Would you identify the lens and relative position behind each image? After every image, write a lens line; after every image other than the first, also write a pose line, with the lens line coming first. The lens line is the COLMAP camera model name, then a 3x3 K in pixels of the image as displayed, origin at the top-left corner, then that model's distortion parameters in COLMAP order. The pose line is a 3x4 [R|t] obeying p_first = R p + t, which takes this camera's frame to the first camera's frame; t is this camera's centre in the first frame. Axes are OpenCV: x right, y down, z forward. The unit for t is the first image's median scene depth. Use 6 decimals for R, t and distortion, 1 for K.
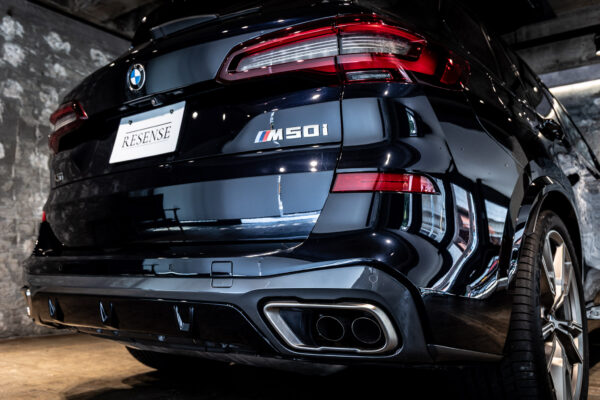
lens RADIAL K [[544.6, 0, 302.3], [0, 544.6, 196.0], [0, 0, 1]] dist [-0.034447, 0.000000]
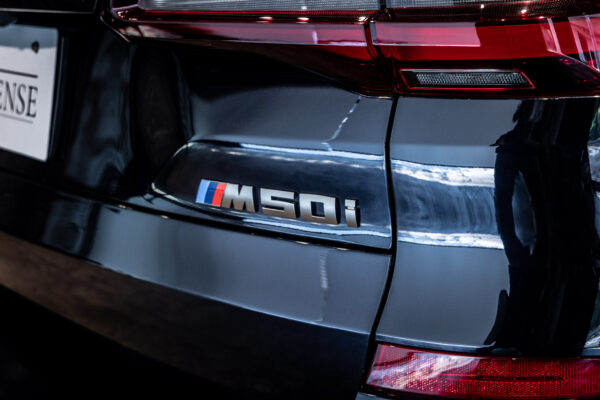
lens RADIAL K [[952.7, 0, 300.0], [0, 952.7, 199.5], [0, 0, 1]] dist [0.167132, 0.000000]
pose [[0.975728, 0.013451, -0.218574, 0.144514], [0.071664, 0.923541, 0.376746, -0.364916], [0.206929, -0.383265, 0.900160, 0.375196]]
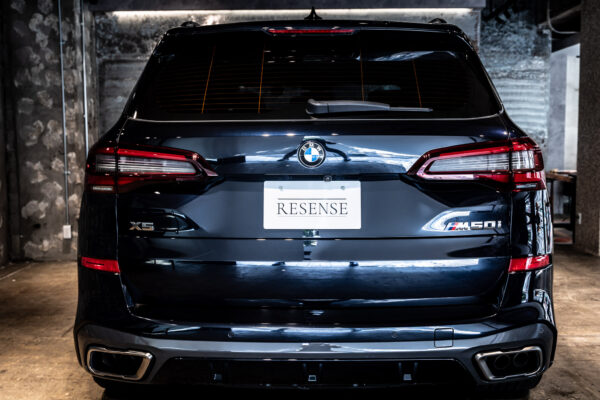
lens RADIAL K [[810.4, 0, 301.1], [0, 810.4, 199.0], [0, 0, 1]] dist [-0.068448, 0.000000]
pose [[0.821592, -0.038447, 0.568777, -1.456818], [-0.068727, 0.983766, 0.165773, -0.467502], [-0.565917, -0.175288, 0.805612, -0.337101]]
